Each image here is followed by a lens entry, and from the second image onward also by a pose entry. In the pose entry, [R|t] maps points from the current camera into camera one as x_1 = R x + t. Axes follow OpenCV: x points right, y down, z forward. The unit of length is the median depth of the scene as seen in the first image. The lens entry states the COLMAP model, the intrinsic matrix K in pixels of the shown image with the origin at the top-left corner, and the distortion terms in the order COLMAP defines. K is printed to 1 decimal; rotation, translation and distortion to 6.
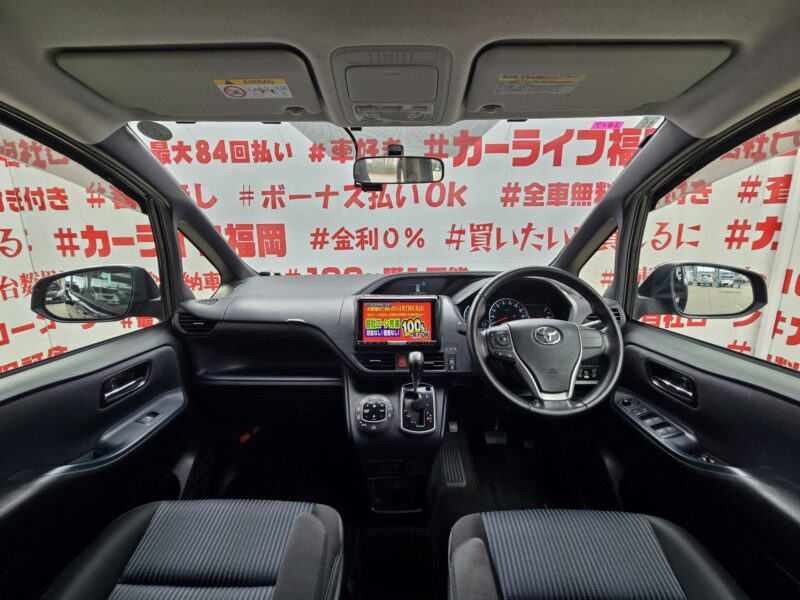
lens RADIAL K [[324.2, 0, 401.5], [0, 324.2, 295.2], [0, 0, 1]] dist [-0.007101, -0.000210]
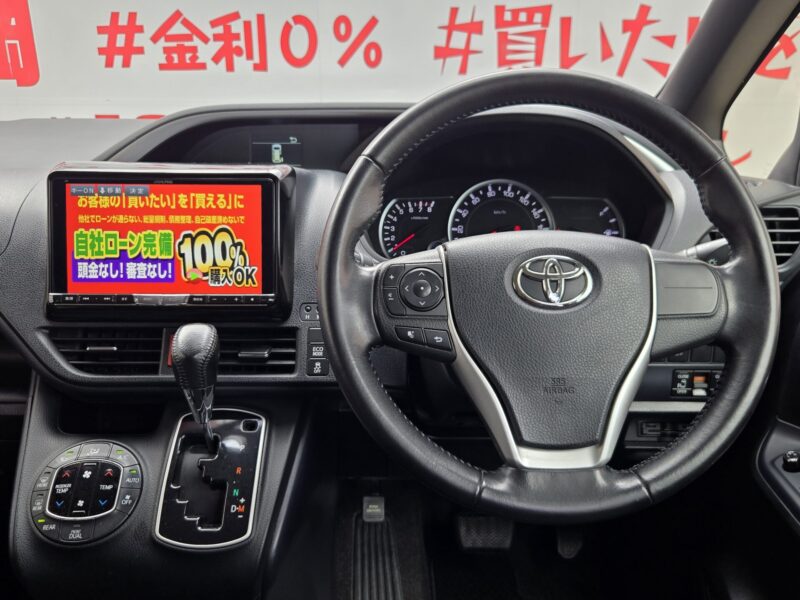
lens RADIAL K [[708.3, 0, 400.2], [0, 708.3, 293.8], [0, 0, 1]] dist [0.032431, -0.026325]
pose [[0.999818, 0.006059, 0.018108, 0.081564], [-0.008511, 0.990319, 0.138549, 0.011135], [-0.017094, -0.138678, 0.990190, 0.080467]]
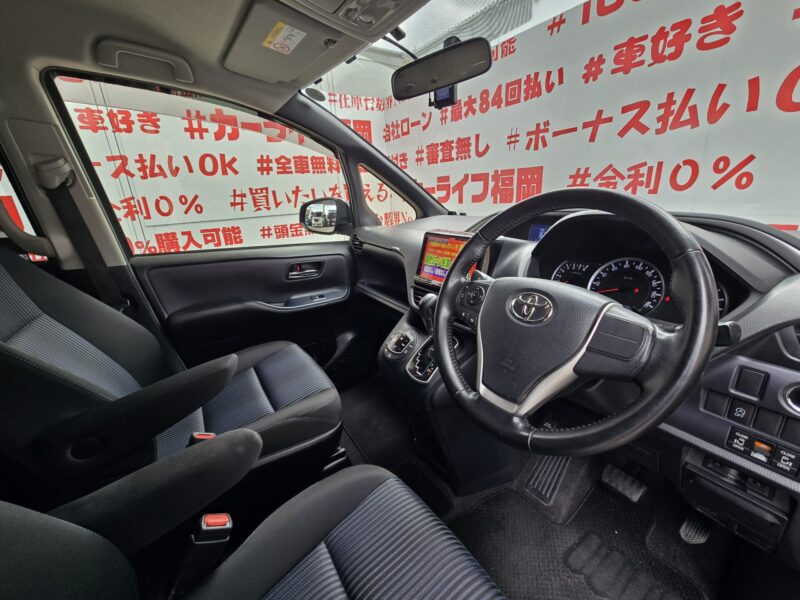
lens RADIAL K [[324.2, 0, 400.9], [0, 324.2, 297.4], [0, 0, 1]] dist [-0.007101, -0.000210]
pose [[0.566241, 0.235539, -0.789869, 0.227586], [-0.121494, 0.971683, 0.202660, 0.004863], [0.815237, -0.018790, 0.578823, 0.136589]]
